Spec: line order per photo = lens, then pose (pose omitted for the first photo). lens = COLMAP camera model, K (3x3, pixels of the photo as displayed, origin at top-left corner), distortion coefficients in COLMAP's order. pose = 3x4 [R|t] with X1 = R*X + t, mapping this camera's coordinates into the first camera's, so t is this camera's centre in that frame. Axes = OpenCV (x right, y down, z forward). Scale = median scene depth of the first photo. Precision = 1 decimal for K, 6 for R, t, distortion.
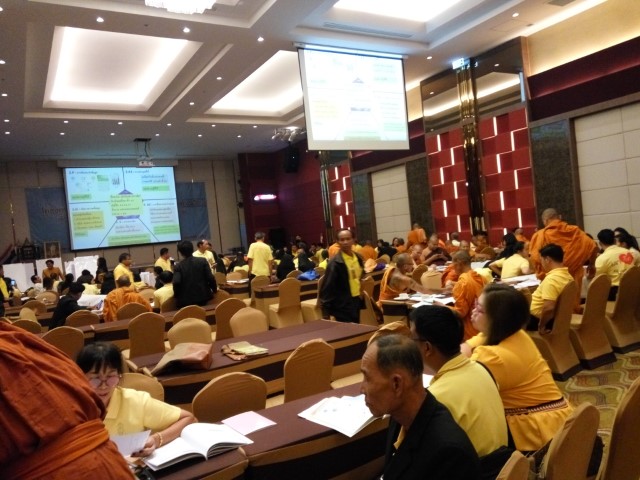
lens RADIAL K [[505.8, 0, 322.7], [0, 505.8, 243.2], [0, 0, 1]] dist [0.091976, -0.114429]
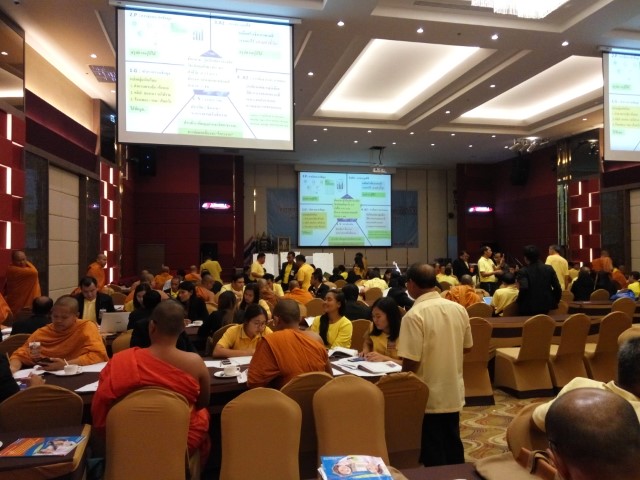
lens RADIAL K [[505.8, 0, 322.7], [0, 505.8, 243.2], [0, 0, 1]] dist [0.091976, -0.114429]
pose [[0.949938, 0.086989, -0.300085, -0.127098], [-0.093834, 0.995552, -0.008446, 0.012564], [0.298016, 0.036181, 0.953875, -0.021341]]
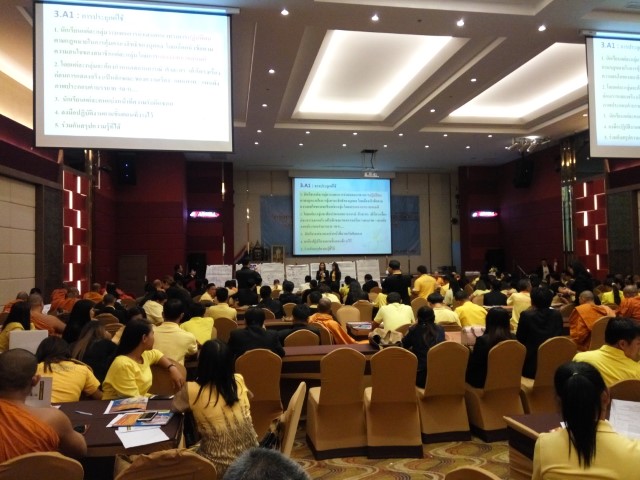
lens RADIAL K [[505.8, 0, 322.7], [0, 505.8, 243.2], [0, 0, 1]] dist [0.091976, -0.114429]
pose [[0.934245, 0.071505, -0.349391, -0.075962], [-0.083050, 0.996380, -0.018155, 0.003461], [0.346828, 0.045978, 0.936801, 0.044322]]
